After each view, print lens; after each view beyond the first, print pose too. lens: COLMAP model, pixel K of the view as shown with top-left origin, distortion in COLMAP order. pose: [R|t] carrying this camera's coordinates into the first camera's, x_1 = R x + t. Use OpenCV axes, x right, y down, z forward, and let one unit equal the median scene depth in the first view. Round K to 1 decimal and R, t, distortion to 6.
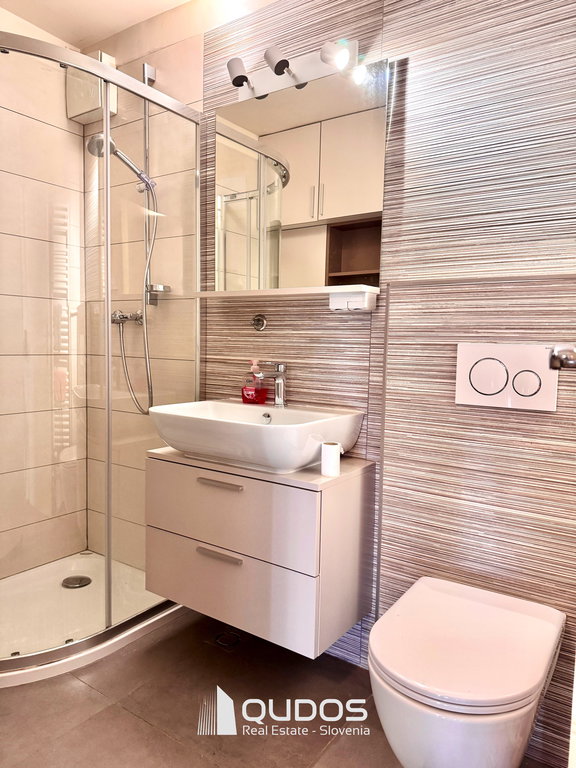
lens RADIAL K [[545.1, 0, 289.8], [0, 545.1, 381.2], [0, 0, 1]] dist [0.076239, -0.074095]
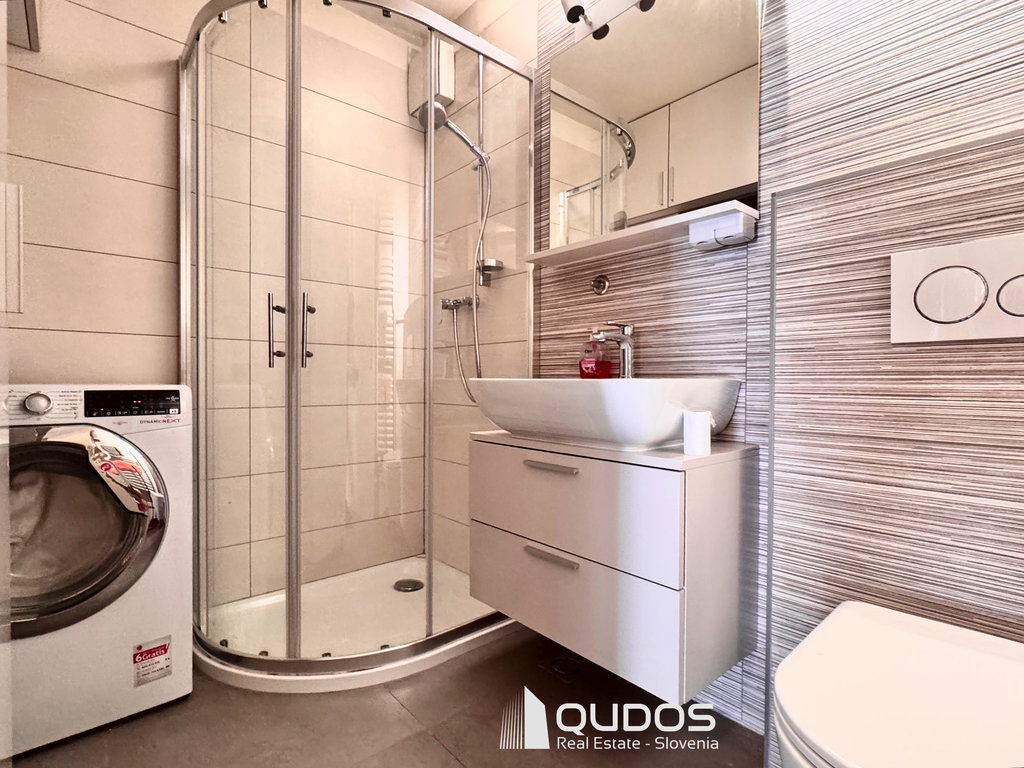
lens RADIAL K [[511.4, 0, 517.2], [0, 511.4, 384.7], [0, 0, 1]] dist [-0.001101, -0.002740]
pose [[0.972544, -0.015509, -0.232203, 0.000083], [-0.000833, 0.997538, -0.070117, 0.114110], [0.232719, 0.068386, 0.970137, 0.242673]]
